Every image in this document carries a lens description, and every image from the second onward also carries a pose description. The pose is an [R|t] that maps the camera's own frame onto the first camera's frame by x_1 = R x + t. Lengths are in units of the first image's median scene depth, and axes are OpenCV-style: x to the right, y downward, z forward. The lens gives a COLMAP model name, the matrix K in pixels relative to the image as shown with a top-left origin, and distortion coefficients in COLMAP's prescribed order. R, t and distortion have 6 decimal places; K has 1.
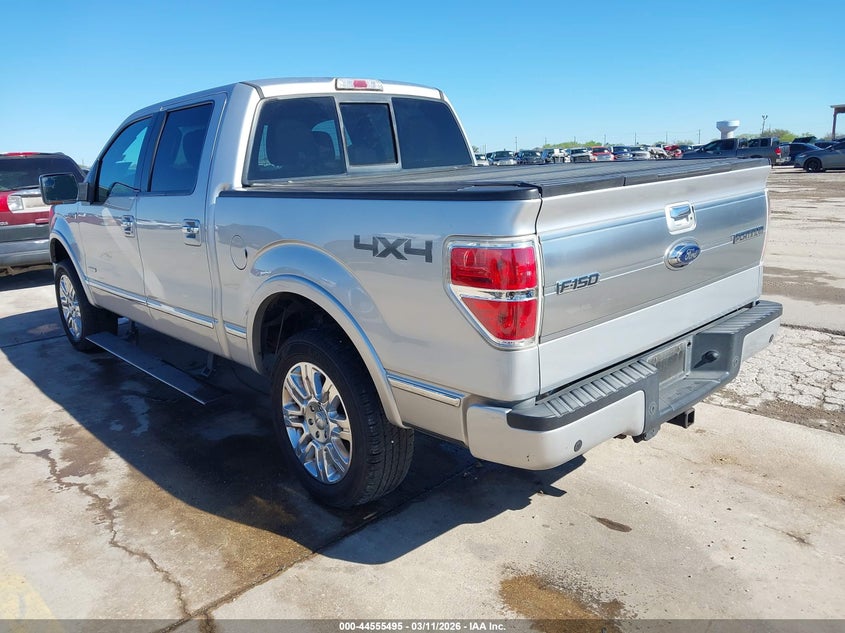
lens RADIAL K [[684.0, 0, 422.5], [0, 684.0, 316.5], [0, 0, 1]] dist [0.087228, -0.127431]
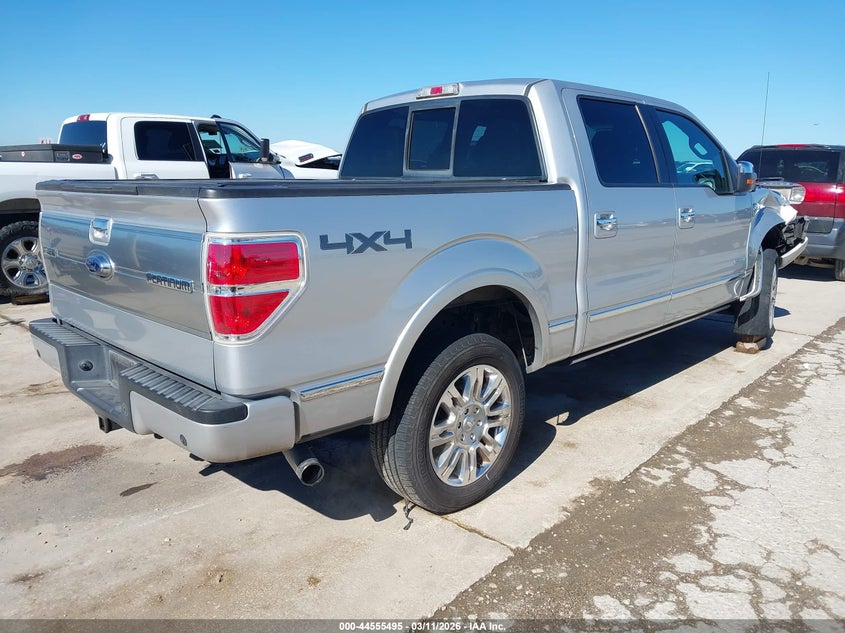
lens RADIAL K [[684.0, 0, 422.5], [0, 684.0, 316.5], [0, 0, 1]] dist [0.087228, -0.127431]
pose [[0.014011, 0.261643, -0.965063, 1.015390], [-0.232919, 0.939461, 0.251320, -0.284080], [0.972395, 0.221260, 0.074104, 1.013510]]
